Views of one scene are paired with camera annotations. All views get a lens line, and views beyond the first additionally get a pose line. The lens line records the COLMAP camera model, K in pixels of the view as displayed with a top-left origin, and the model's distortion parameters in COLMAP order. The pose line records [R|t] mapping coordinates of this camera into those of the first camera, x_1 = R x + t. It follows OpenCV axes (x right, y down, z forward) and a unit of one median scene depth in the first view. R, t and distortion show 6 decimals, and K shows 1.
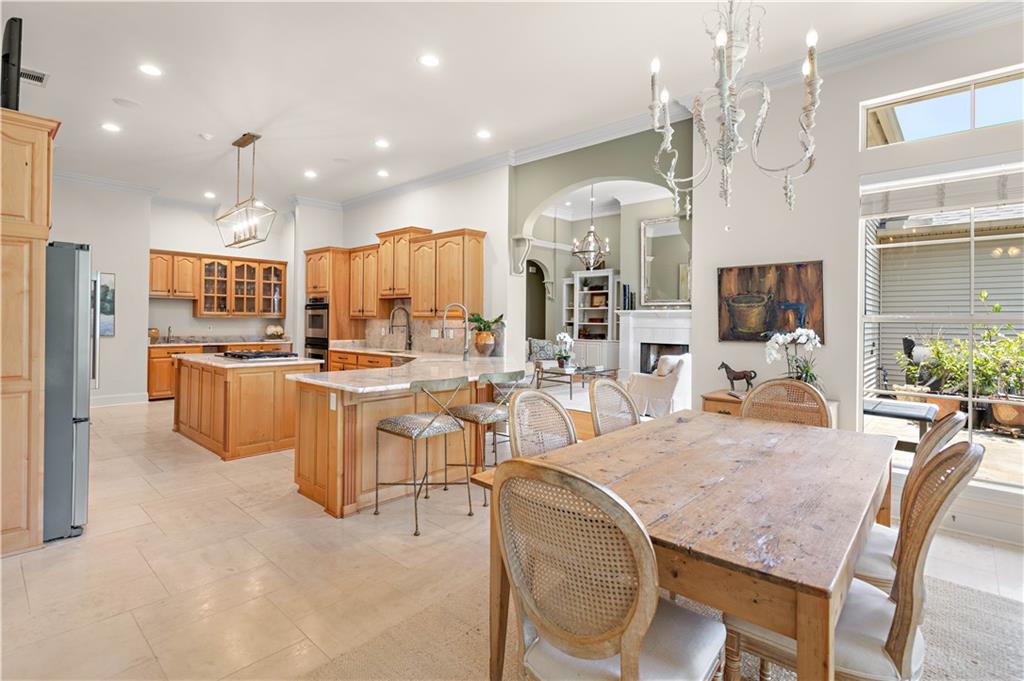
lens RADIAL K [[470.1, 0, 509.2], [0, 470.1, 318.1], [0, 0, 1]] dist [-0.007691, 0.000547]
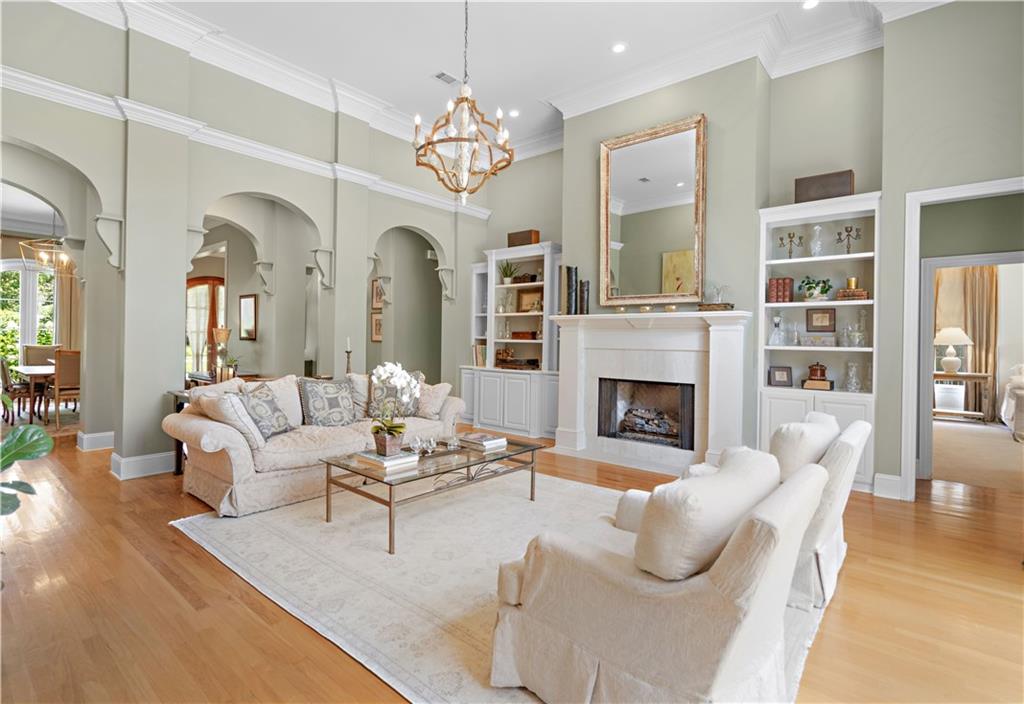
lens RADIAL K [[505.1, 0, 492.3], [0, 505.1, 337.0], [0, 0, 1]] dist [-0.004524, -0.000163]
pose [[0.999077, 0.003139, 0.042830, 0.176872], [-0.003115, 0.999995, -0.000628, 0.010637], [-0.042832, 0.000494, 0.999082, 0.572980]]
